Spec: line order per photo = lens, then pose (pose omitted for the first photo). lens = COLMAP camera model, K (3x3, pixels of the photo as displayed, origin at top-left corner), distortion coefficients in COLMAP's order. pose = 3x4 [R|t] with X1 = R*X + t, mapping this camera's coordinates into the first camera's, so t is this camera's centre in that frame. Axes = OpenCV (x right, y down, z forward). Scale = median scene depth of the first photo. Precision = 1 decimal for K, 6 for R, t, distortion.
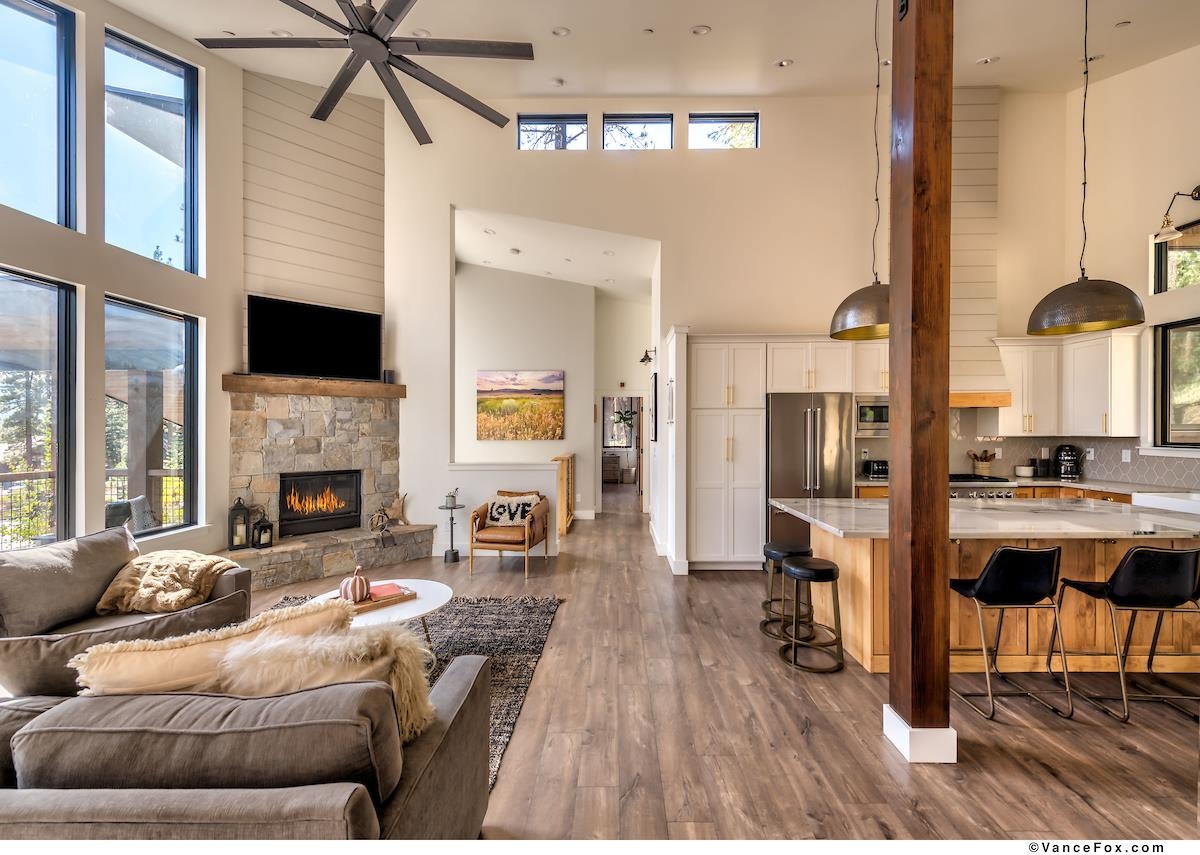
lens RADIAL K [[532.8, 0, 601.4], [0, 532.8, 452.3], [0, 0, 1]] dist [0.014819, -0.000984]
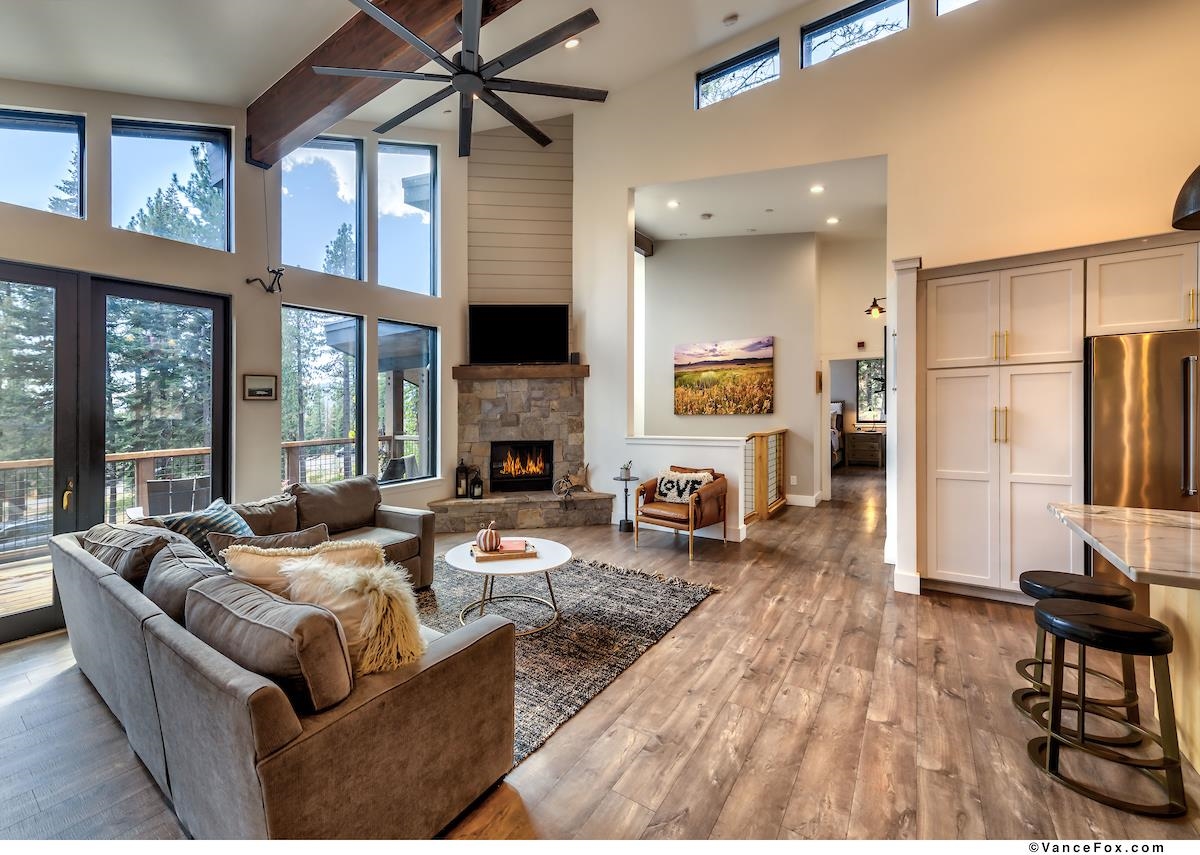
lens RADIAL K [[499.5, 0, 495.9], [0, 499.5, 424.3], [0, 0, 1]] dist [0.010717, -0.002808]
pose [[0.771920, 0.005439, -0.635696, 0.152608], [-0.008360, 0.999964, -0.001597, 0.000100], [0.635665, 0.006547, 0.771938, 0.090200]]
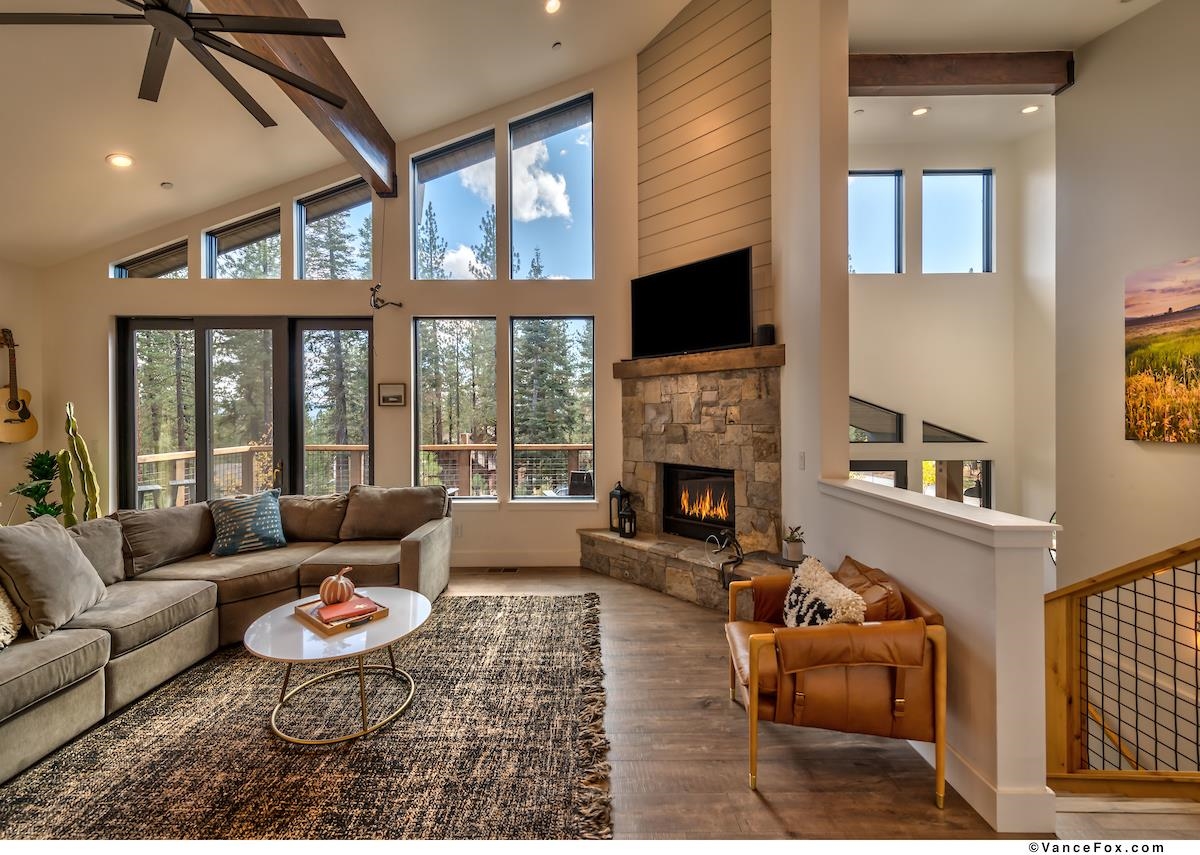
lens RADIAL K [[482.6, 0, 600.2], [0, 482.6, 417.8], [0, 0, 1]] dist [0.011067, -0.000498]
pose [[-0.000215, 0.008165, -0.999967, 0.216992], [-0.040215, 0.999158, 0.008167, -0.038407], [0.999191, 0.040215, 0.000113, 0.854186]]
